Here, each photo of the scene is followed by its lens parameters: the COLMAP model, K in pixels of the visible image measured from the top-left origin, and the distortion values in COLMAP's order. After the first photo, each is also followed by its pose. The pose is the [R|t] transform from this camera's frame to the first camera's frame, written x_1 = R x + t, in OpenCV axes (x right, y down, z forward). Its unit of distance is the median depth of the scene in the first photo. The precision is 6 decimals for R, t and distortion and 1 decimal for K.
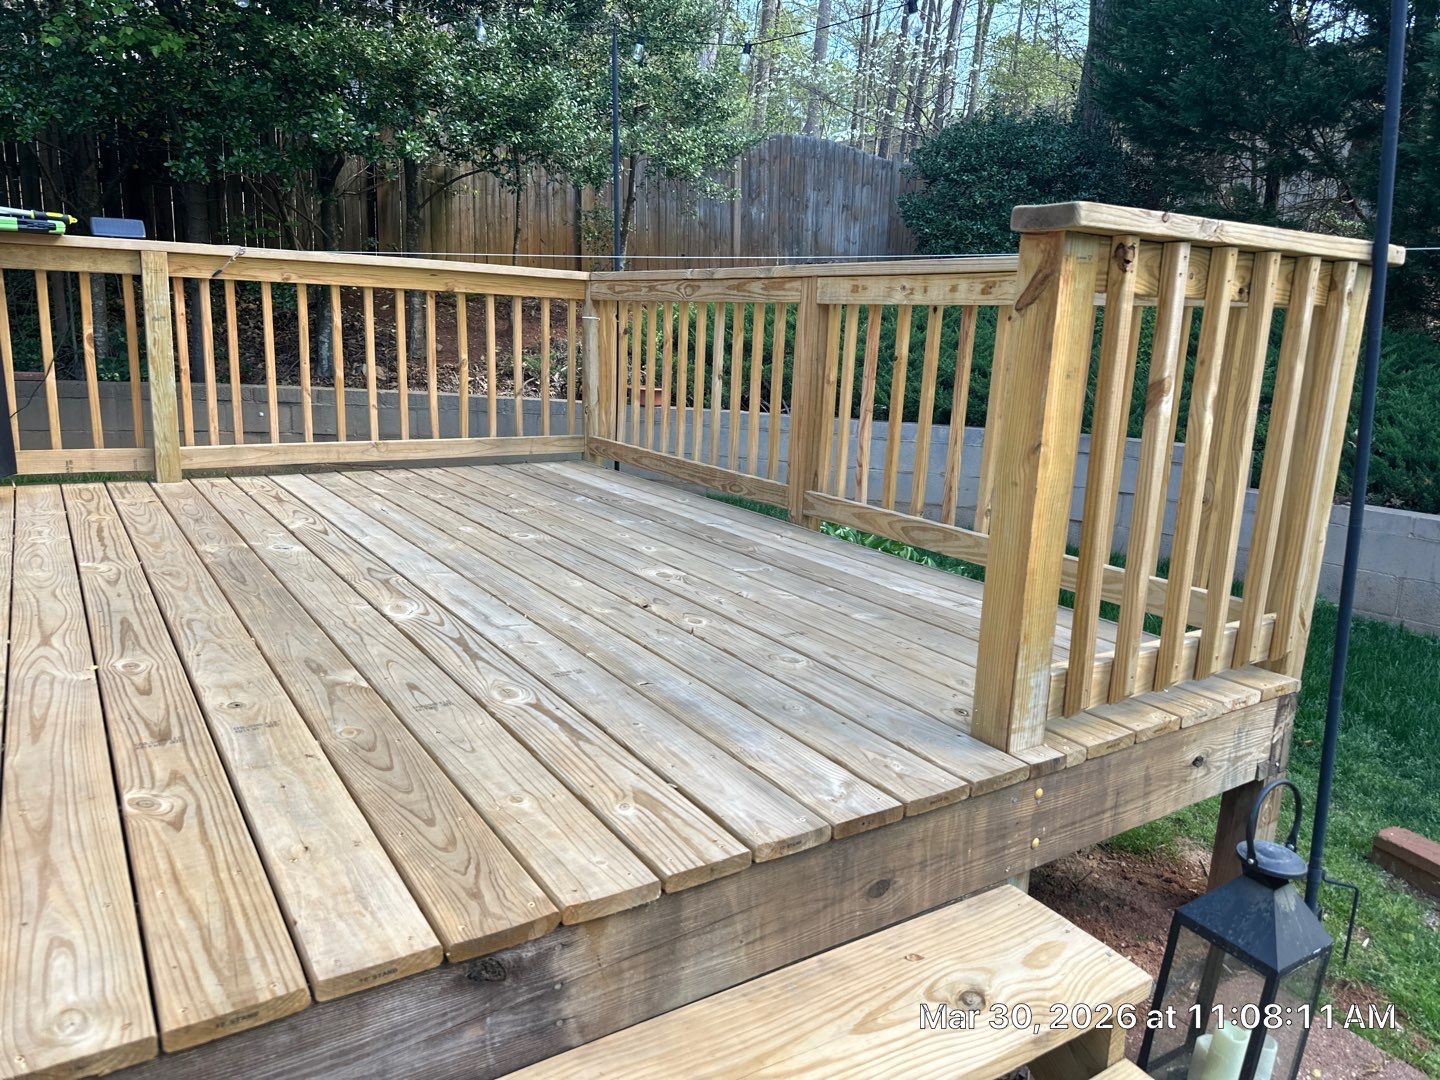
lens RADIAL K [[1011.4, 0, 720.0], [0, 1011.4, 540.0], [0, 0, 1]] dist [0.059124, -0.055065]
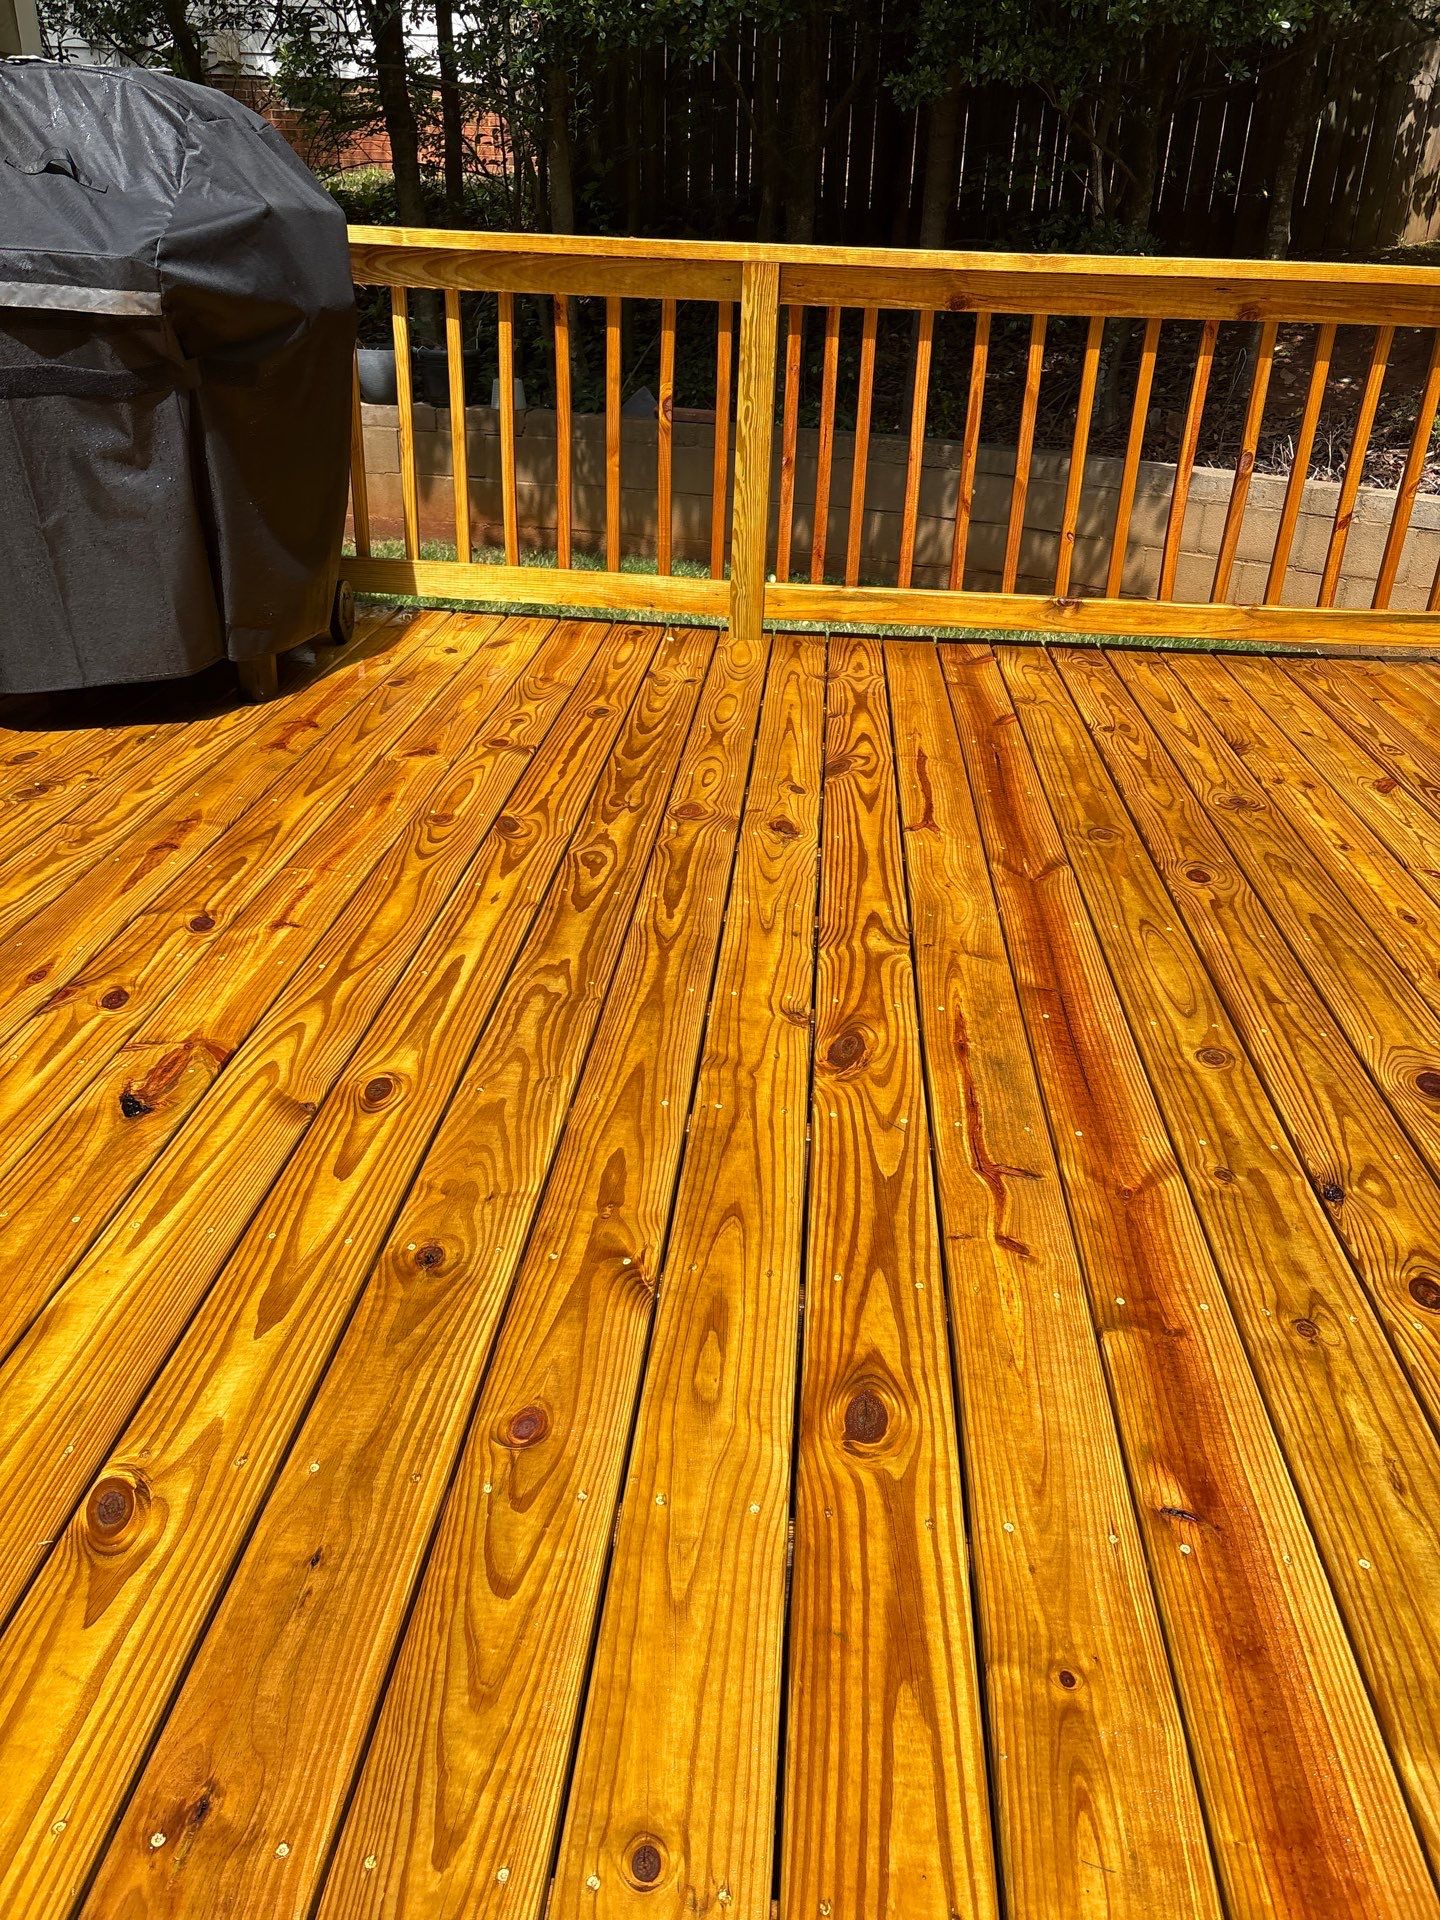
lens RADIAL K [[1445.5, 0, 720.0], [0, 1445.5, 960.0], [0, 0, 1]] dist [0.007642, -0.002079]
pose [[0.790232, 0.256293, -0.556639, 0.028212], [-0.124798, 0.956613, 0.263283, -0.110581], [0.599965, -0.138587, 0.787931, 0.247711]]
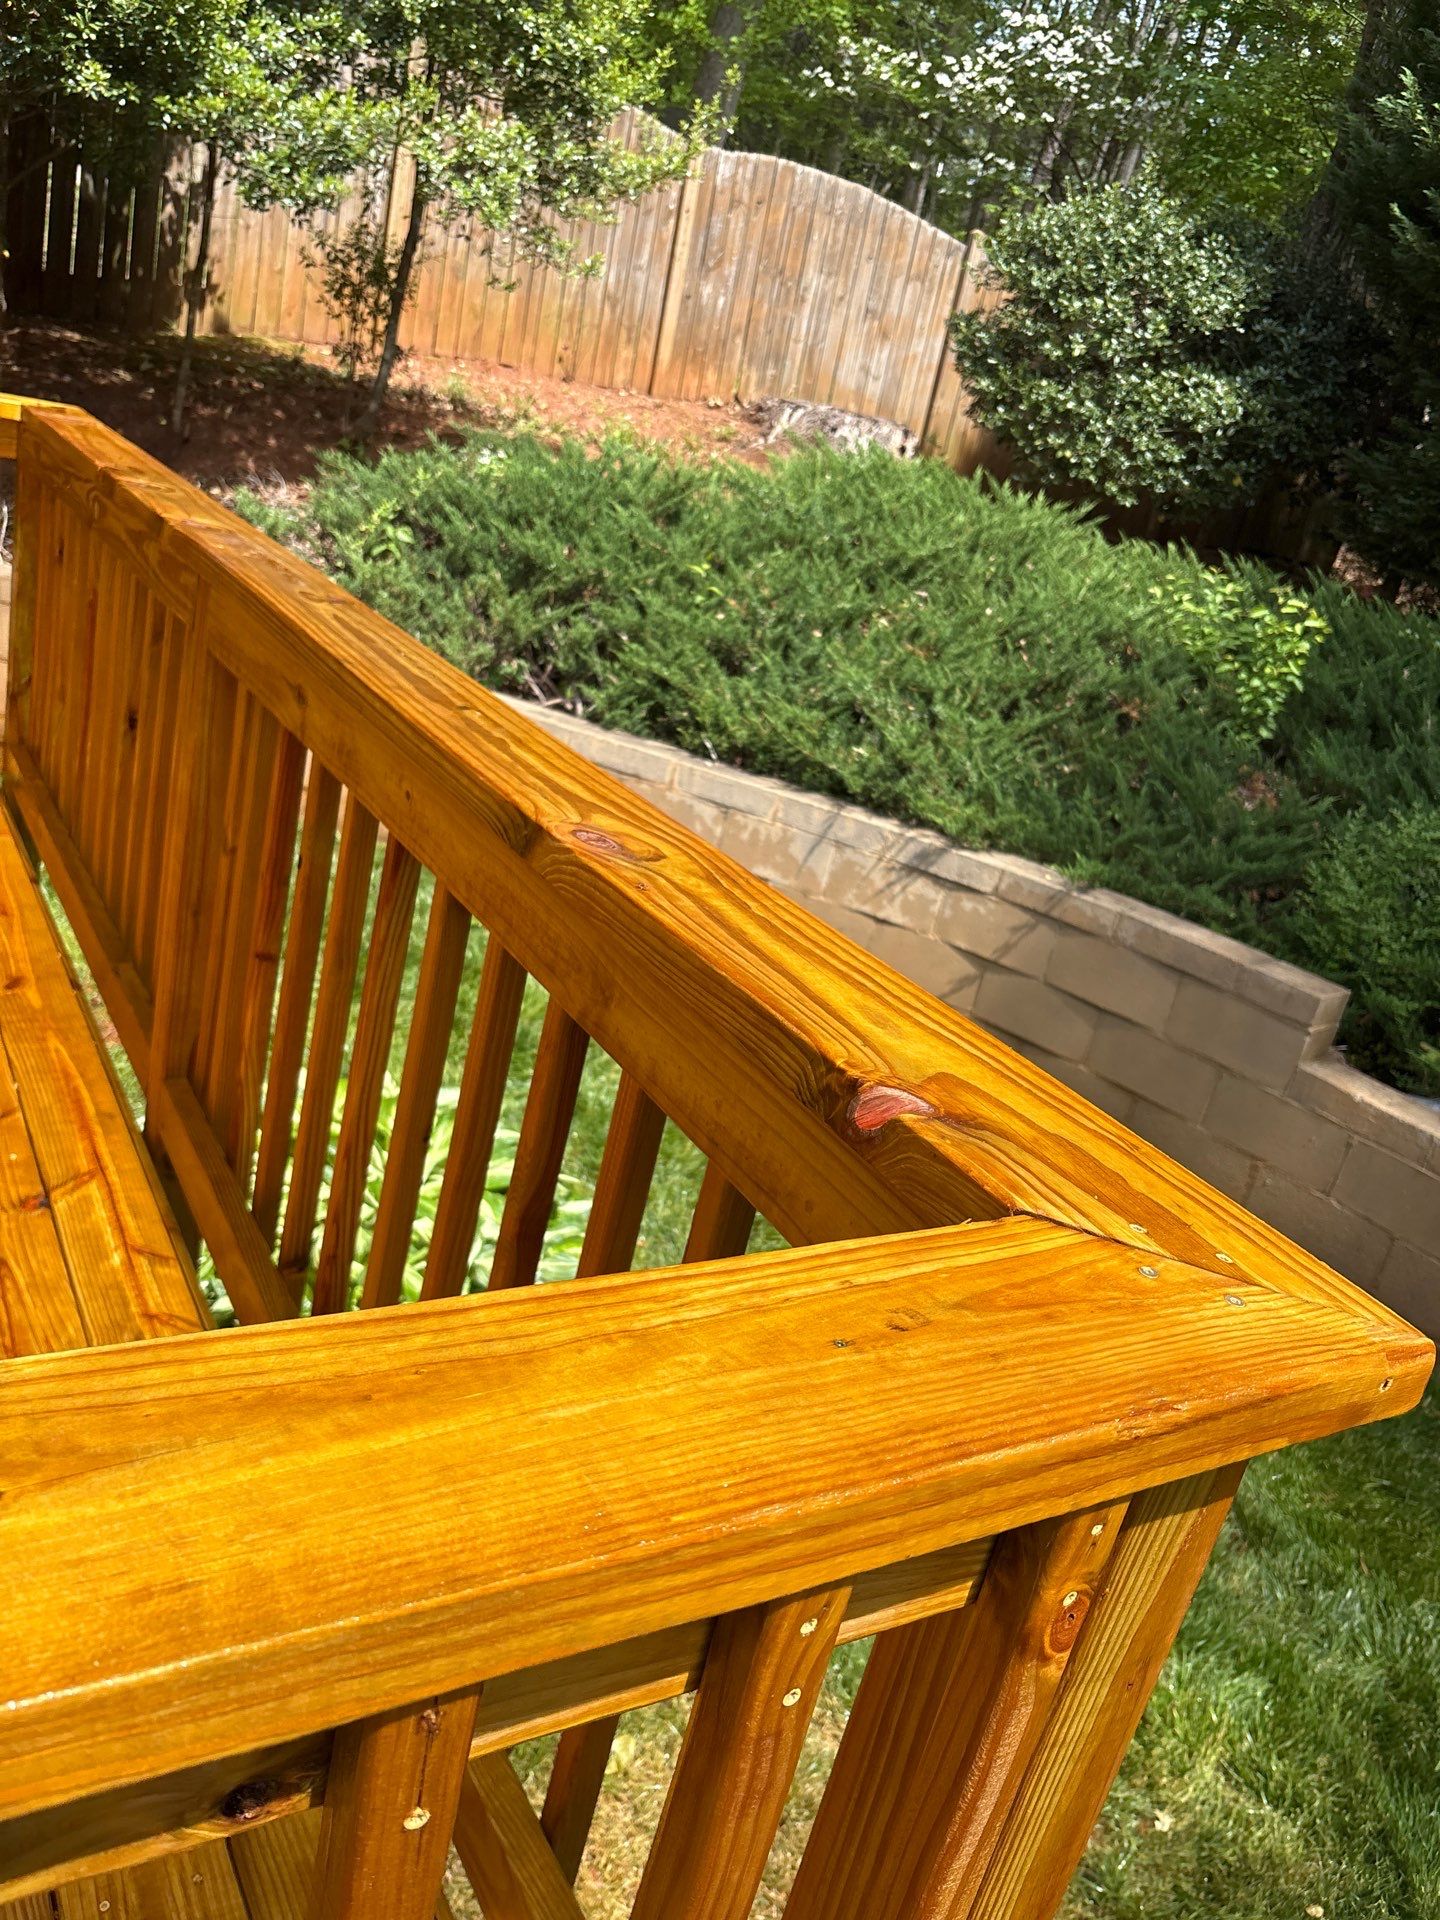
lens RADIAL K [[1459.7, 0, 720.0], [0, 1459.7, 960.0], [0, 0, 1]] dist [-0.002754, -0.008717]
pose [[0.982947, 0.183081, 0.017208, 0.282779], [-0.183677, 0.973030, 0.139556, -0.214390], [0.008806, -0.140337, 0.990065, 0.396027]]
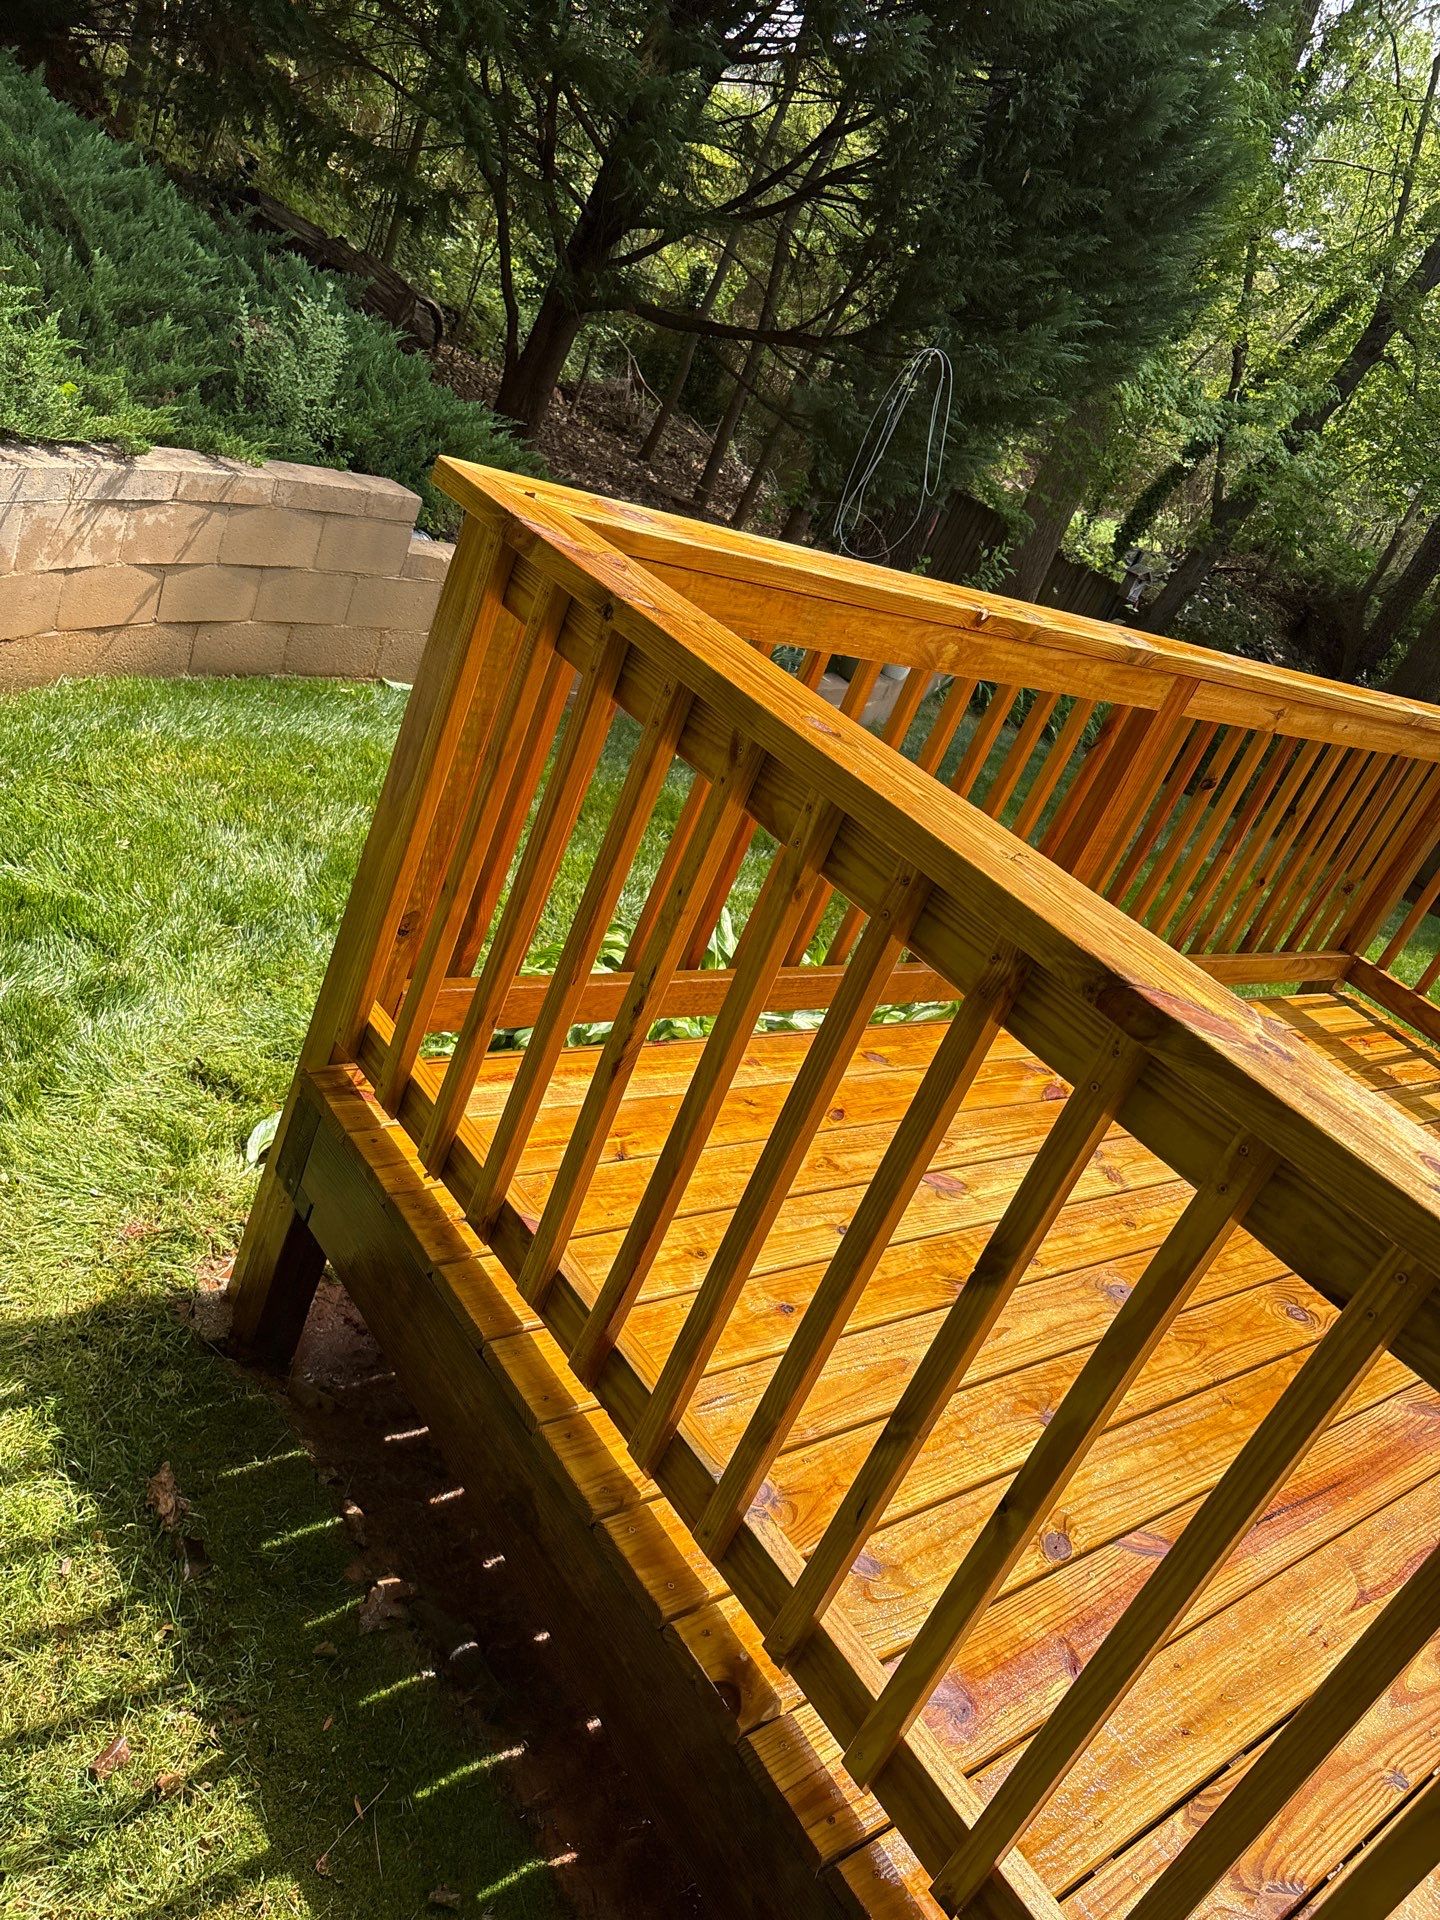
lens RADIAL K [[1445.5, 0, 720.0], [0, 1445.5, 960.0], [0, 0, 1]] dist [0.007642, -0.002079]
pose [[-0.060854, -0.500405, 0.863650, -0.699322], [-0.162224, 0.858708, 0.486111, -0.459011], [-0.984876, -0.110523, -0.133434, 1.276492]]
